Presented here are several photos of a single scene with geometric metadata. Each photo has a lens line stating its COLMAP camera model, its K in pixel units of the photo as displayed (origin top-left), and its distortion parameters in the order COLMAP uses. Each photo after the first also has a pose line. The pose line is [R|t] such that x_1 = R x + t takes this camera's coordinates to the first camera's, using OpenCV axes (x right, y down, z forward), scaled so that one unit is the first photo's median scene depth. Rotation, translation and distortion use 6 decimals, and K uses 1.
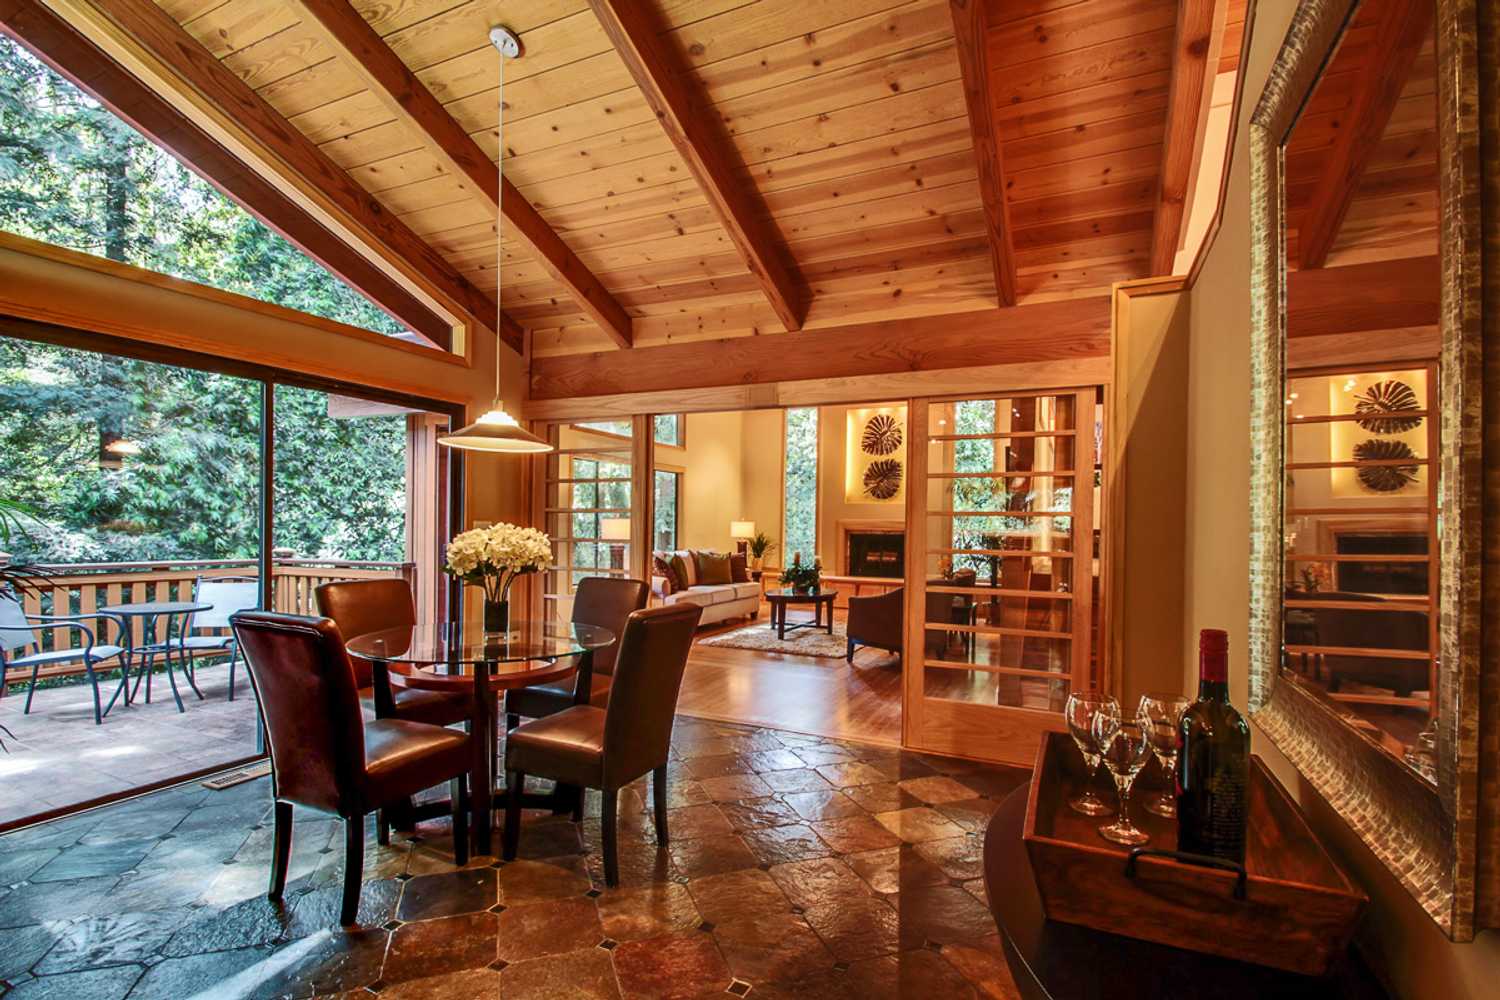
lens RADIAL K [[718.9, 0, 746.0], [0, 718.9, 509.1], [0, 0, 1]] dist [0.003026, 0.000106]
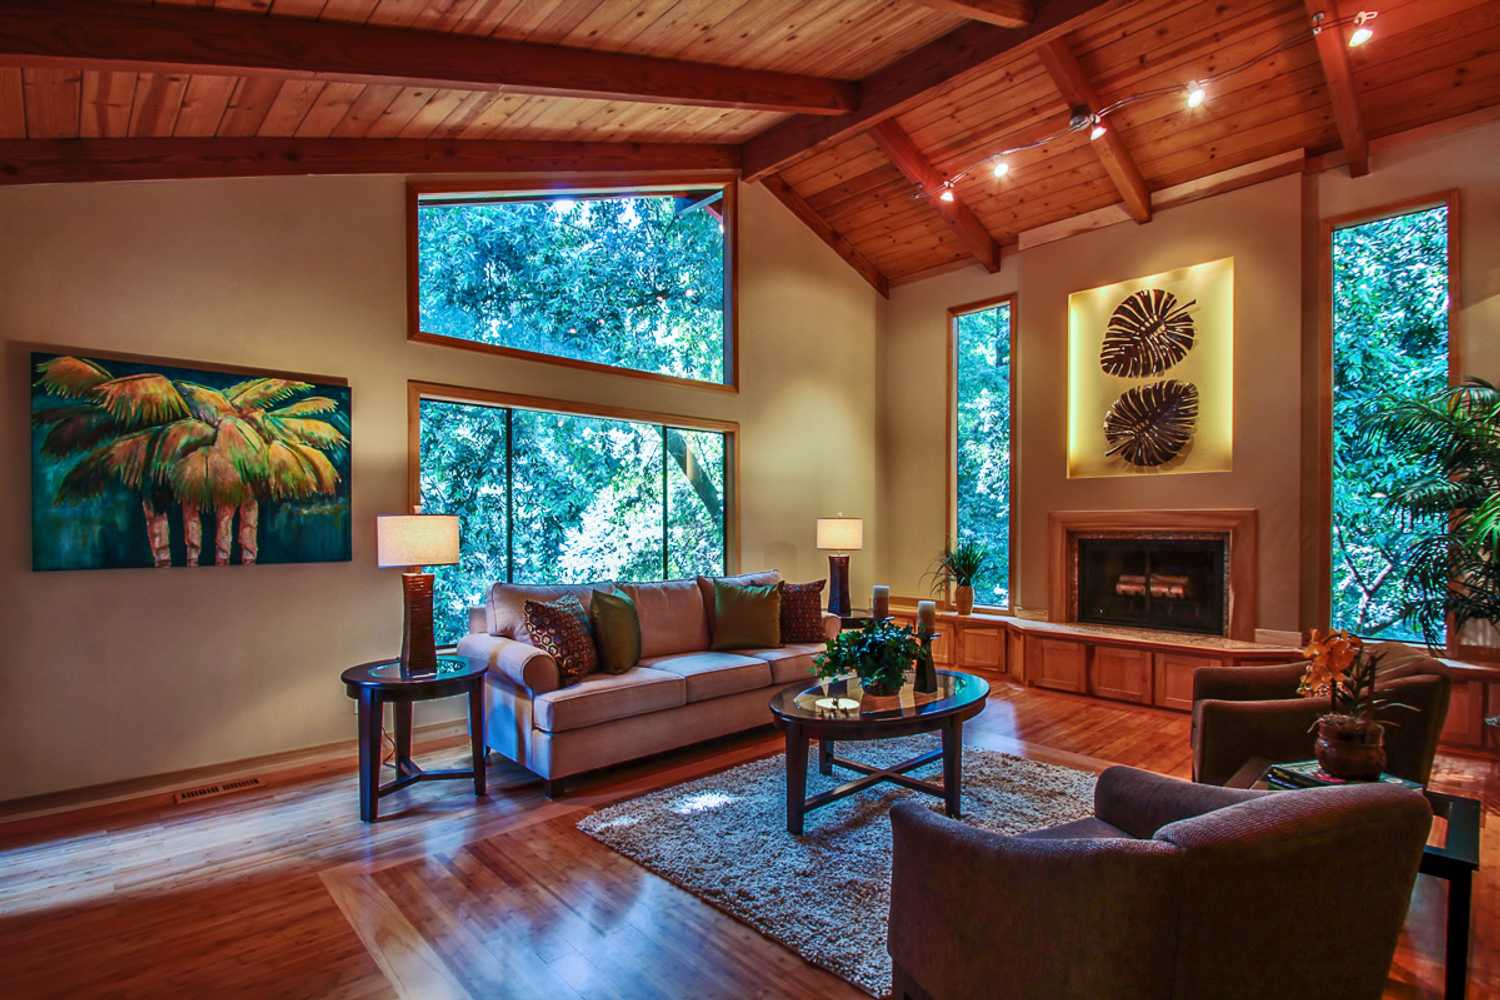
lens RADIAL K [[718.9, 0, 751.5], [0, 718.9, 512.3], [0, 0, 1]] dist [0.003026, 0.000106]
pose [[0.933507, -0.013676, -0.358298, 0.113008], [0.017777, 0.999809, 0.008153, 0.008111], [0.358118, -0.013981, 0.933572, 0.452235]]
